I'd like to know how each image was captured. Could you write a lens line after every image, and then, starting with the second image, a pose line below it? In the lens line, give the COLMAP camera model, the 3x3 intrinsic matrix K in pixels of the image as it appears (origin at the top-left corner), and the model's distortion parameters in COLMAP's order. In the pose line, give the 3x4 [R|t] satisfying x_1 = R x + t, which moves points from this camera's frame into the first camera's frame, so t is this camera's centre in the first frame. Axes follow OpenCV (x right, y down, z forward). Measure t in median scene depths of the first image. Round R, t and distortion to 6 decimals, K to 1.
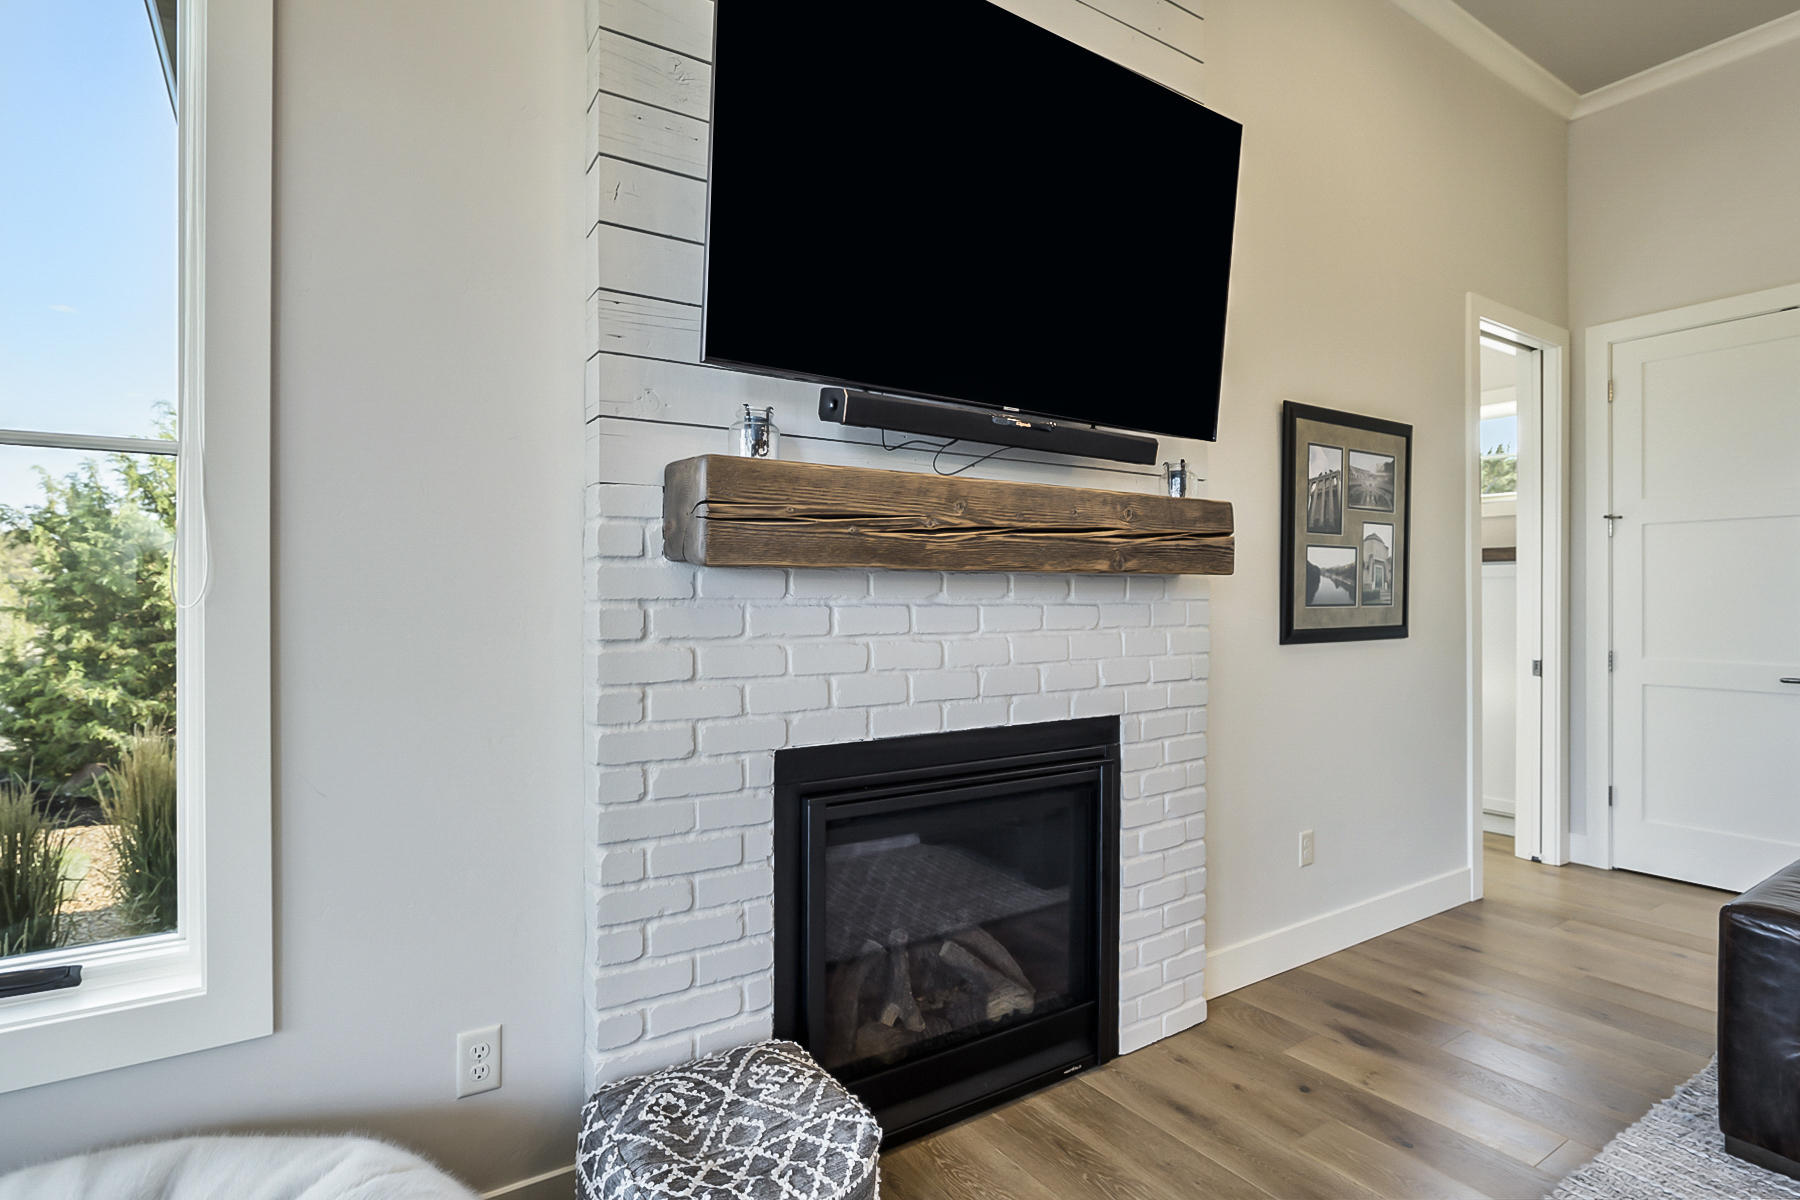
lens RADIAL K [[905.9, 0, 899.4], [0, 905.9, 609.3], [0, 0, 1]] dist [-0.023028, 0.009682]
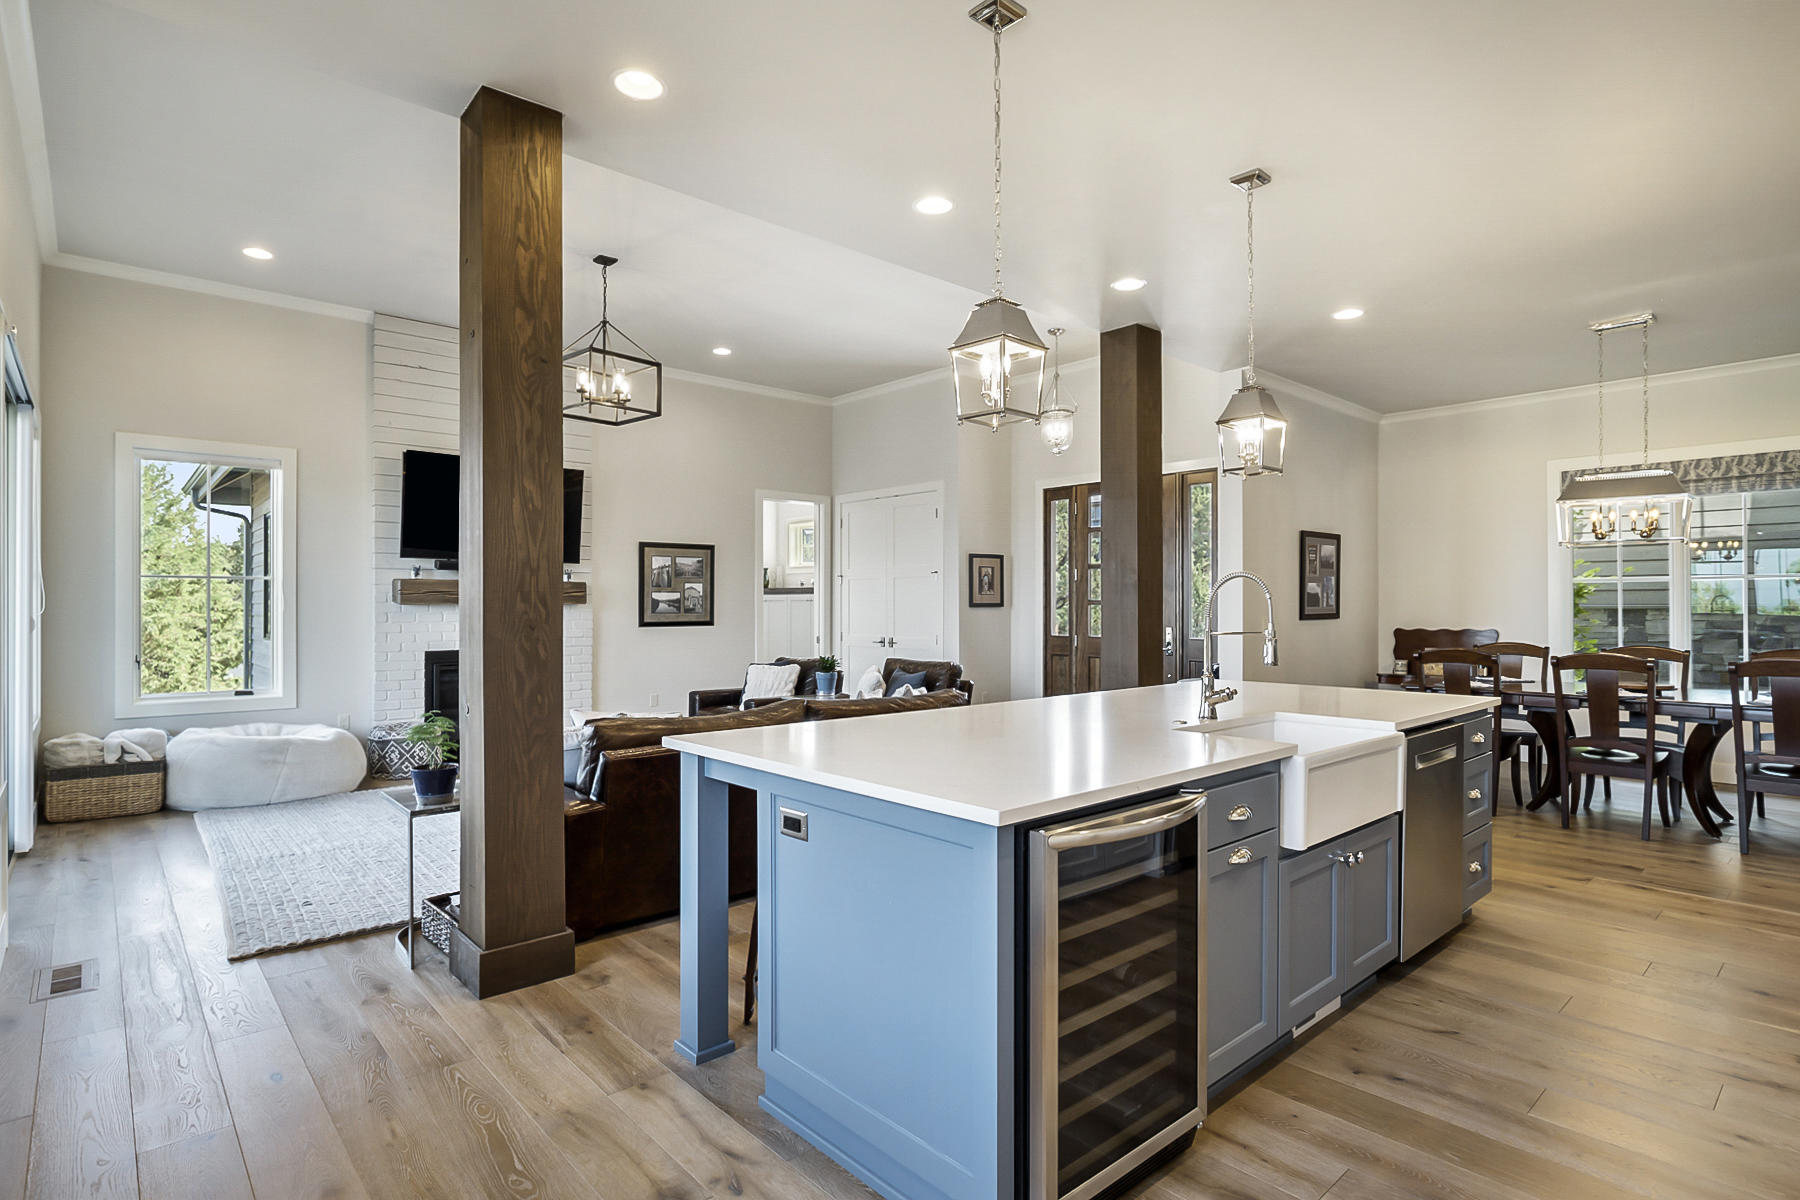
lens RADIAL K [[905.9, 0, 899.4], [0, 905.9, 609.3], [0, 0, 1]] dist [-0.023028, 0.009682]
pose [[0.988601, 0.000369, 0.150559, 1.004300], [0.000766, 0.999972, -0.007485, 0.006144], [-0.150558, 0.007515, 0.988573, -2.427989]]
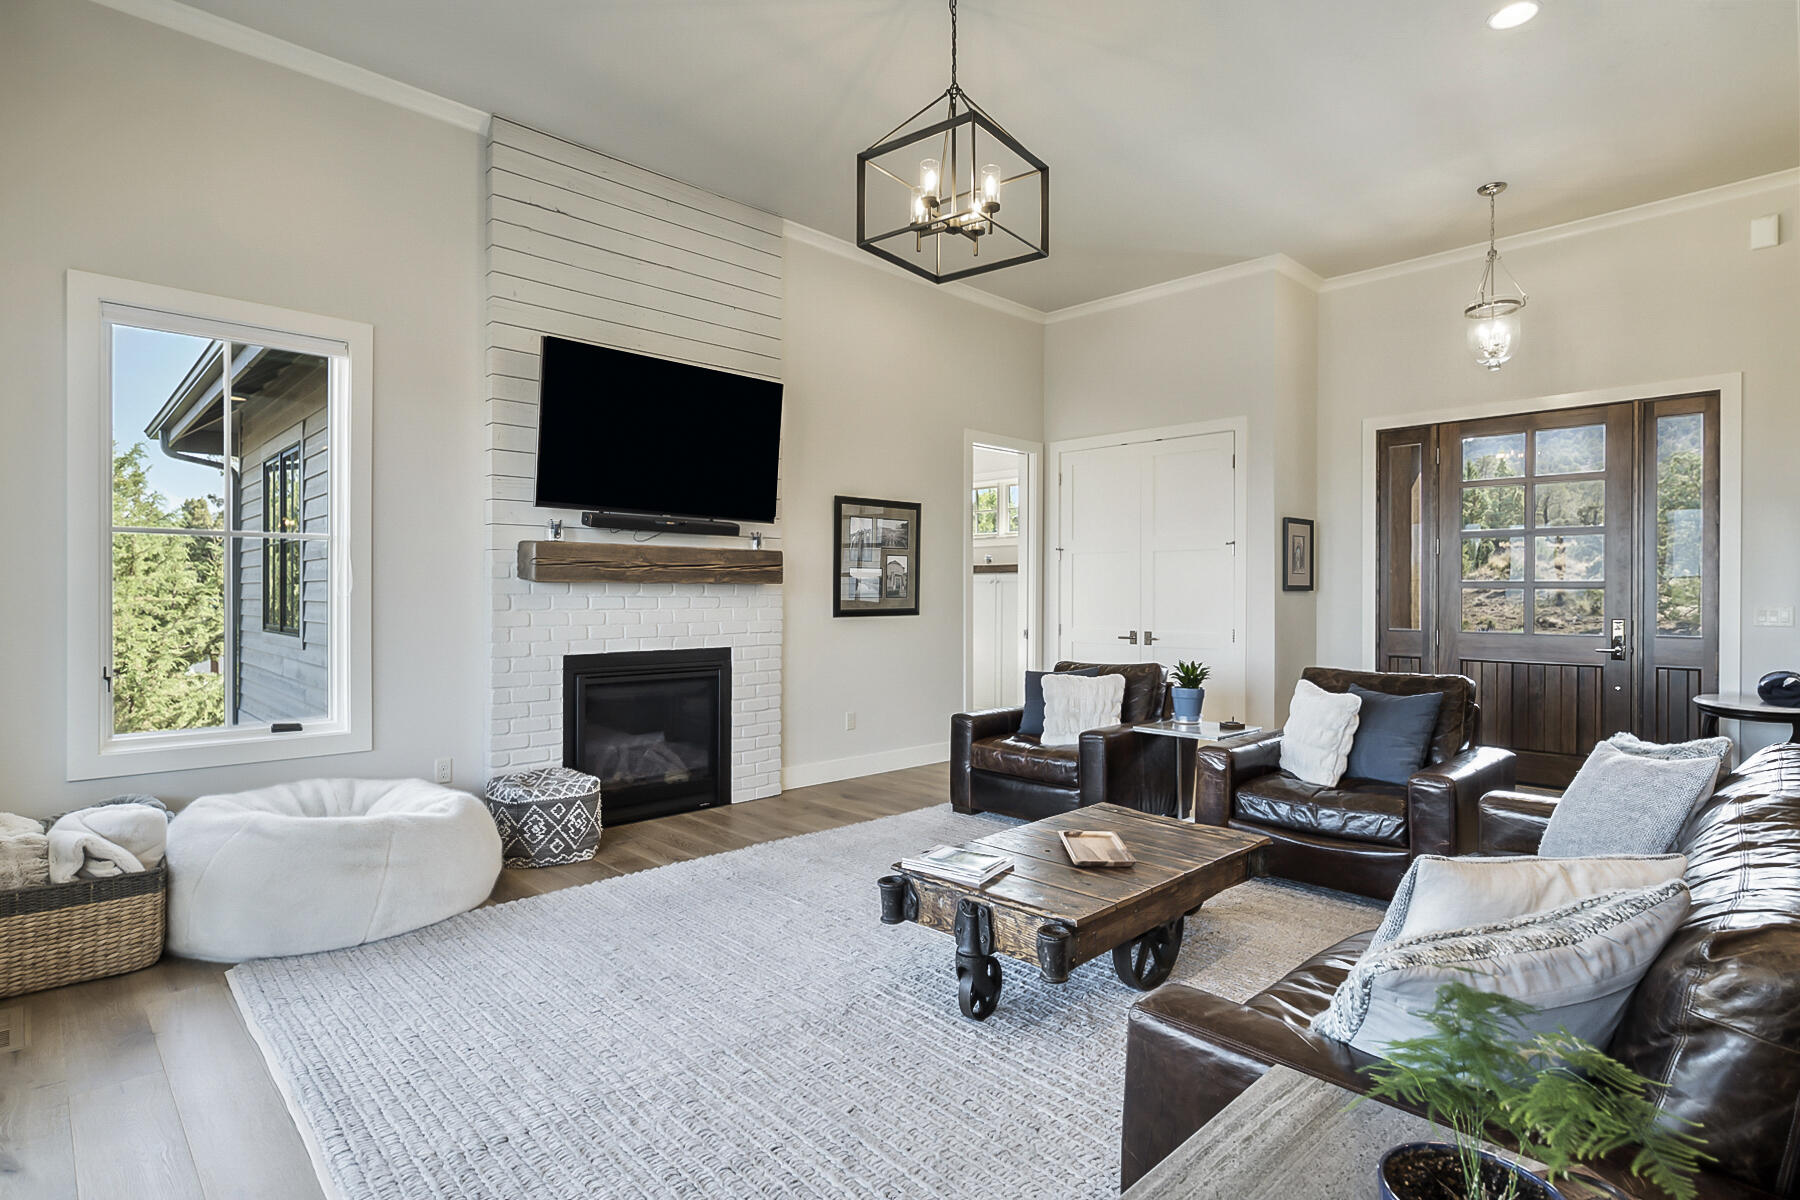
lens RADIAL K [[912.5, 0, 900.0], [0, 912.5, 600.0], [0, 0, 1]] dist [-0.020880, 0.008597]
pose [[0.981866, 0.002779, 0.189555, 0.228751], [-0.002214, 0.999992, -0.003193, 0.008794], [-0.189563, 0.002715, 0.981865, -1.261514]]
